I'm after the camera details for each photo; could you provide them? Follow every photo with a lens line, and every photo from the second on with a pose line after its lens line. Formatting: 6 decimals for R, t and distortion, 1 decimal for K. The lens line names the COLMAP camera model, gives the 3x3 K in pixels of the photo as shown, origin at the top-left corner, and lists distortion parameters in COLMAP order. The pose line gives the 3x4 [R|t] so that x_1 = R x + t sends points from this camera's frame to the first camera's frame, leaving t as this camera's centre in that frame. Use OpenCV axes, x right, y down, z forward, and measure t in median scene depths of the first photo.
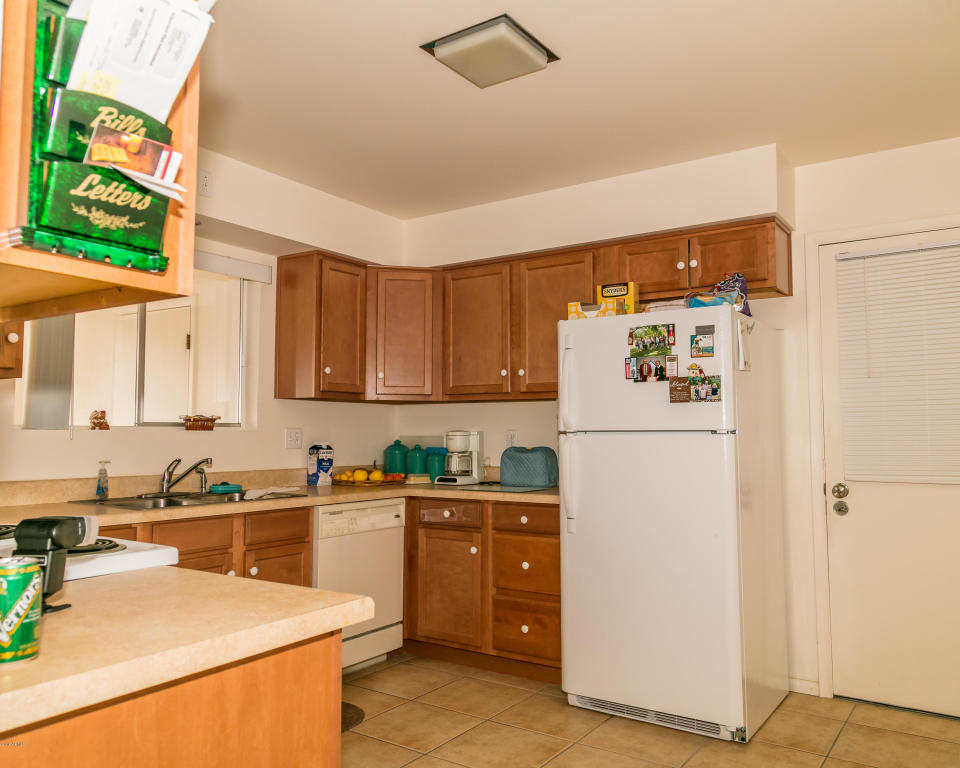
lens RADIAL K [[766.3, 0, 480.0], [0, 766.3, 384.0], [0, 0, 1]] dist [-0.001823, 0.000139]
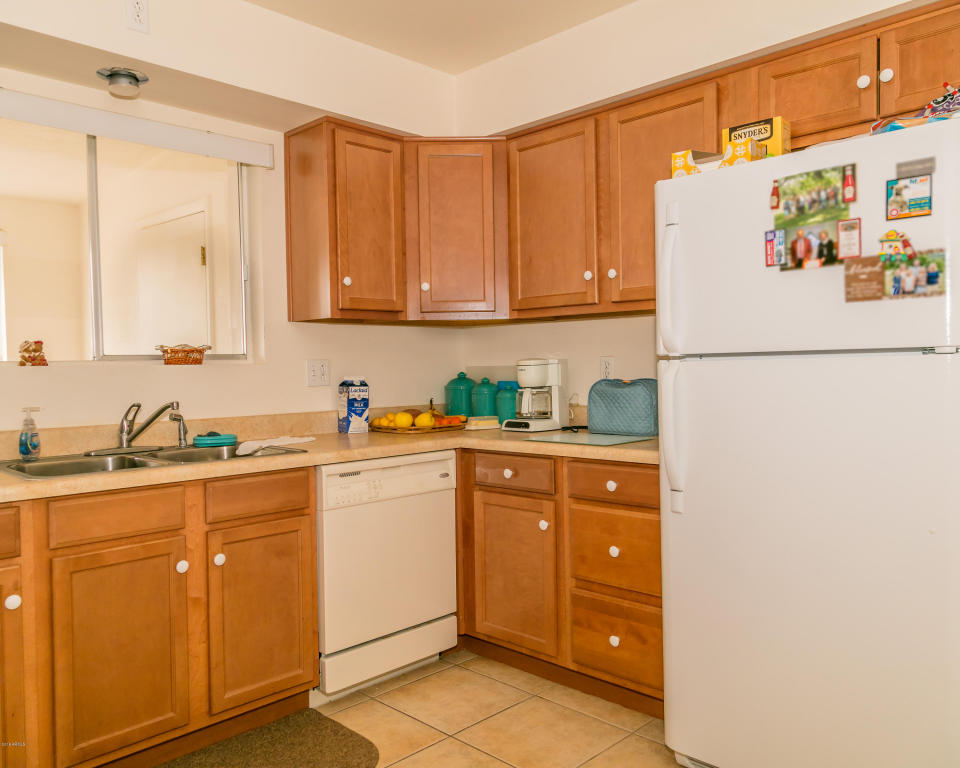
lens RADIAL K [[763.7, 0, 480.0], [0, 763.7, 384.0], [0, 0, 1]] dist [0.009226, 0.003819]
pose [[0.983404, -0.014172, -0.180873, 0.063255], [0.030508, 0.995666, 0.087857, 0.021480], [0.178844, -0.091917, 0.979575, 0.299438]]
